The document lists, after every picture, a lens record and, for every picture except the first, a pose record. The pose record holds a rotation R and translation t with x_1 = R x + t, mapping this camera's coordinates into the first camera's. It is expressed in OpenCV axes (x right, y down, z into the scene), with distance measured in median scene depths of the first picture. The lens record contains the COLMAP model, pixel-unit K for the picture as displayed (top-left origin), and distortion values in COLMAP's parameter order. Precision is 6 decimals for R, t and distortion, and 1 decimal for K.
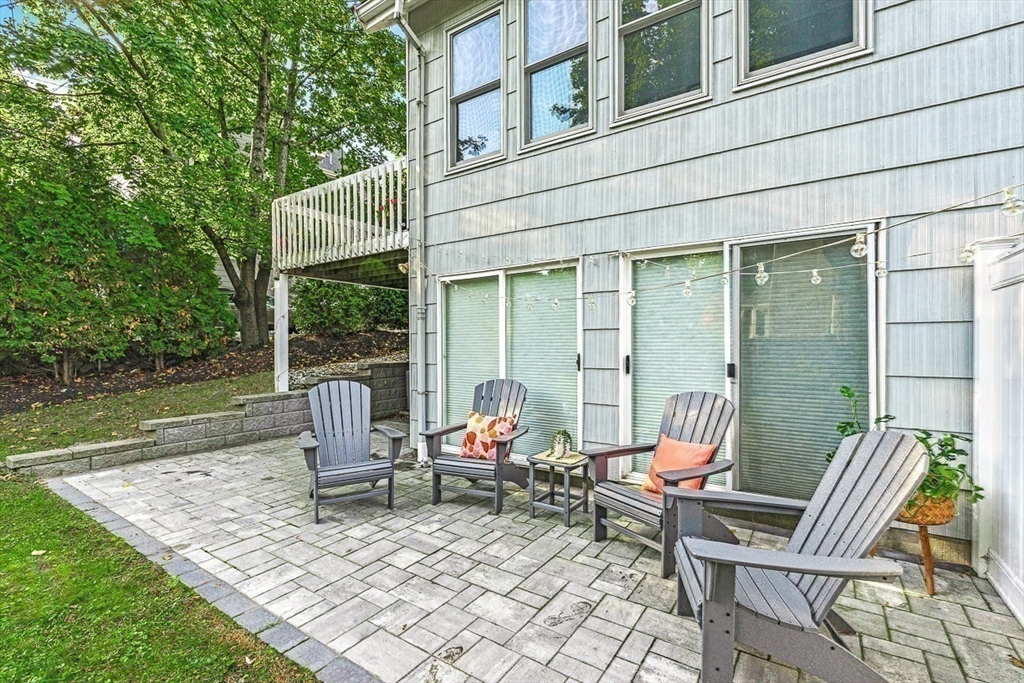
lens RADIAL K [[455.4, 0, 514.3], [0, 455.4, 343.2], [0, 0, 1]] dist [-0.001788, -0.001230]
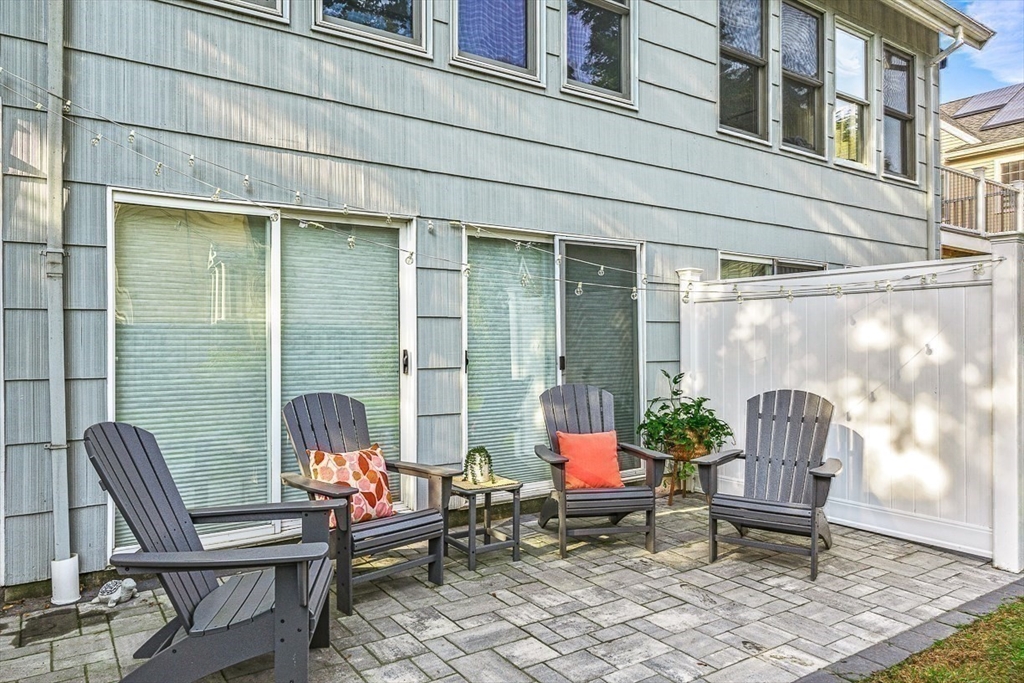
lens RADIAL K [[688.7, 0, 506.1], [0, 688.7, 330.2], [0, 0, 1]] dist [-0.004499, 0.001087]
pose [[0.372277, 0.017185, 0.927962, -0.934793], [-0.001440, 0.999838, -0.017939, 0.013062], [-0.928120, 0.005342, 0.372242, 0.506380]]
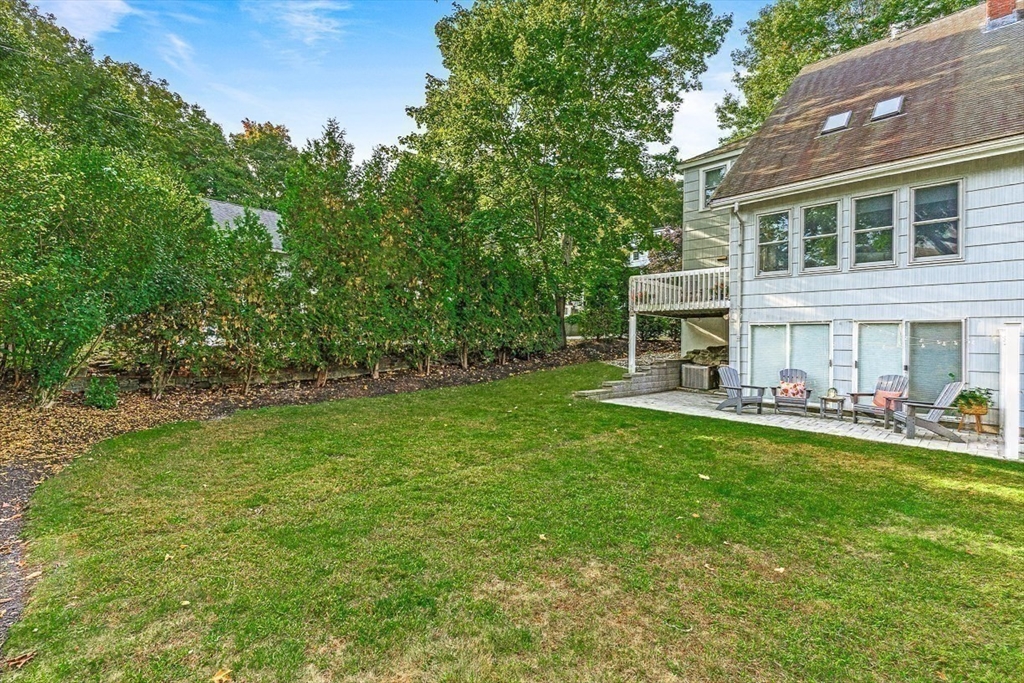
lens RADIAL K [[455.4, 0, 510.8], [0, 455.4, 329.3], [0, 0, 1]] dist [-0.001788, -0.001230]
pose [[0.974829, 0.027730, -0.221222, -1.146585], [-0.034735, 0.999009, -0.027834, -0.012918], [0.220231, 0.034817, 0.974826, -2.030437]]
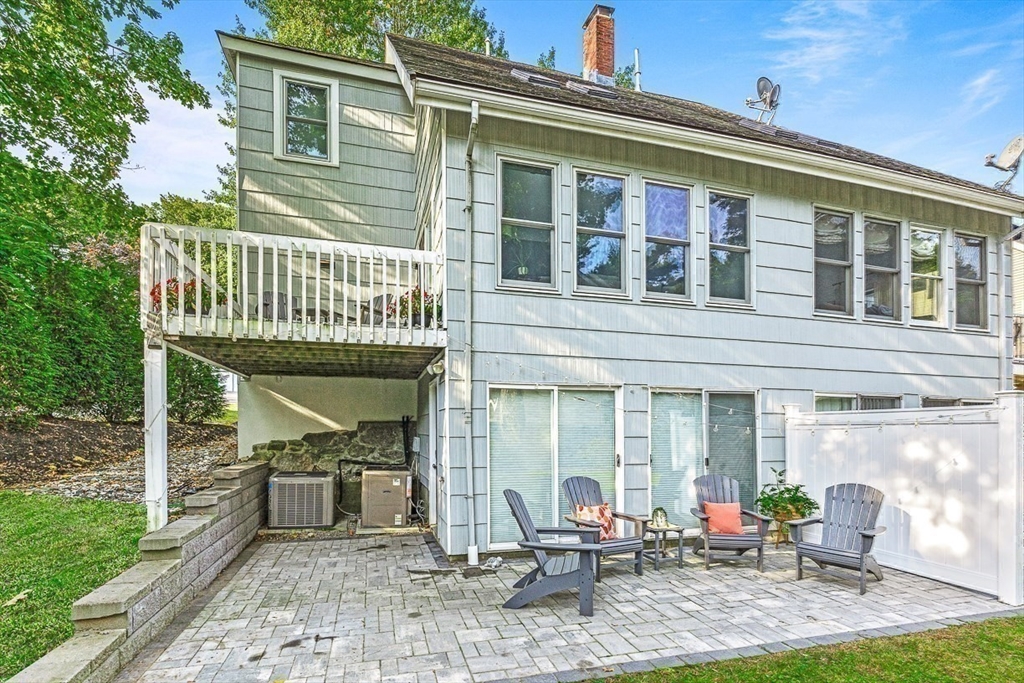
lens RADIAL K [[478.8, 0, 501.7], [0, 478.8, 418.9], [0, 0, 1]] dist [-0.008372, 0.000400]
pose [[0.647680, 0.023414, 0.761553, -1.369561], [-0.009214, 0.999695, -0.022899, -0.054497], [-0.761857, 0.007814, 0.647698, 0.372997]]
